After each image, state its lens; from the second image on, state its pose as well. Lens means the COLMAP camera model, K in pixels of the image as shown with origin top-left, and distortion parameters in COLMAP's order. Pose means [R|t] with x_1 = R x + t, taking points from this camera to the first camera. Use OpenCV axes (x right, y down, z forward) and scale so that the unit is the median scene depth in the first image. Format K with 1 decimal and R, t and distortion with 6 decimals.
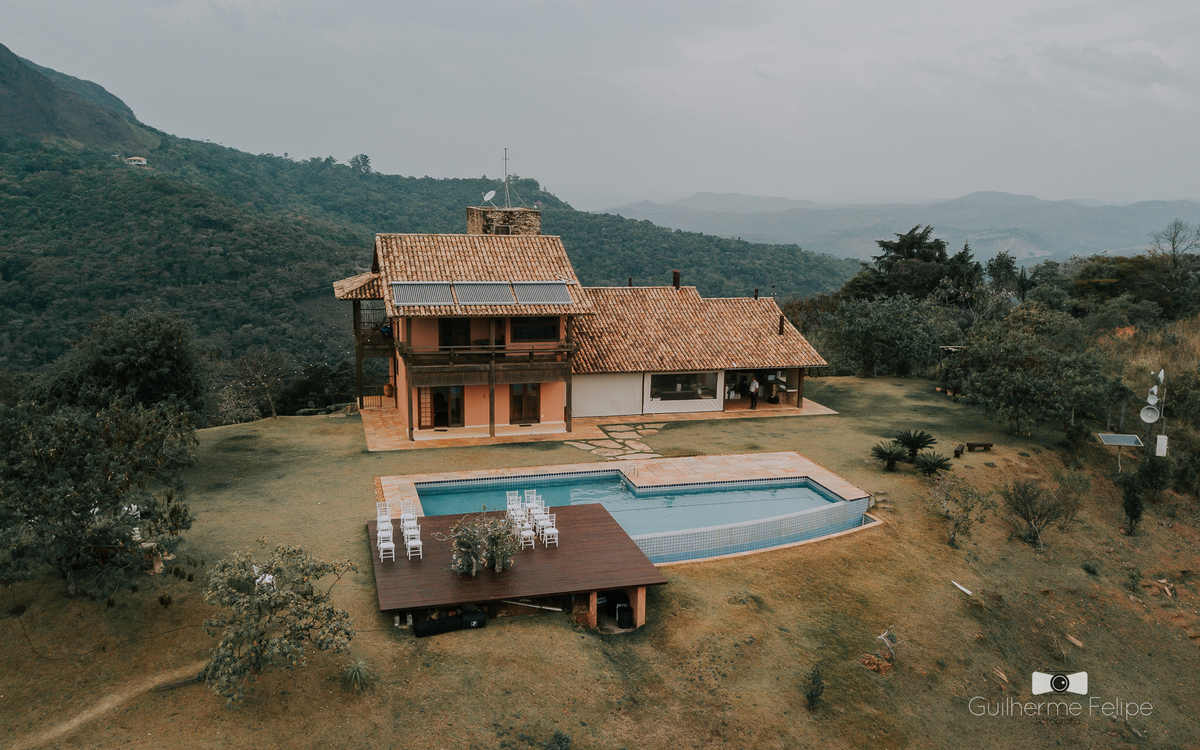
lens RADIAL K [[1015.8, 0, 629.5], [0, 1015.8, 394.3], [0, 0, 1]] dist [0.075944, -0.116087]
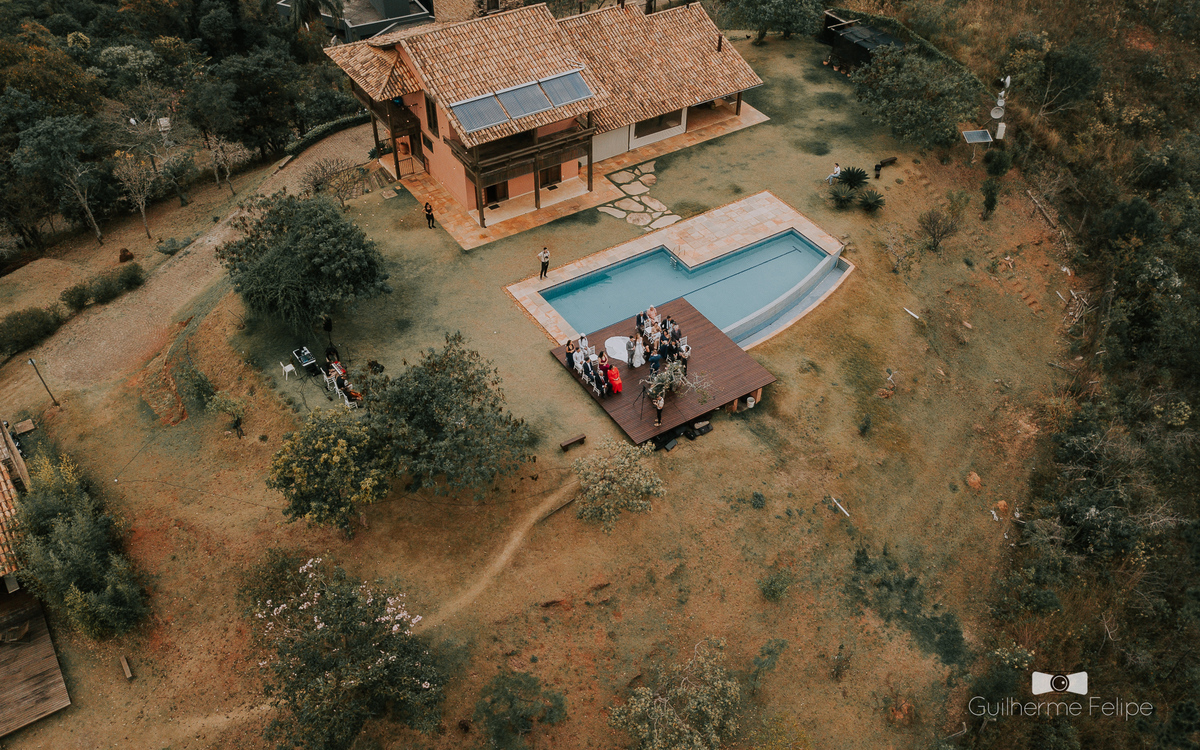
lens RADIAL K [[1015.8, 0, 608.6], [0, 1015.8, 385.2], [0, 0, 1]] dist [0.075944, -0.116087]
pose [[0.959256, -0.195795, 0.203697, -0.386087], [0.062356, 0.849884, 0.523268, -0.471133], [-0.275572, -0.489246, 0.827465, -0.195413]]
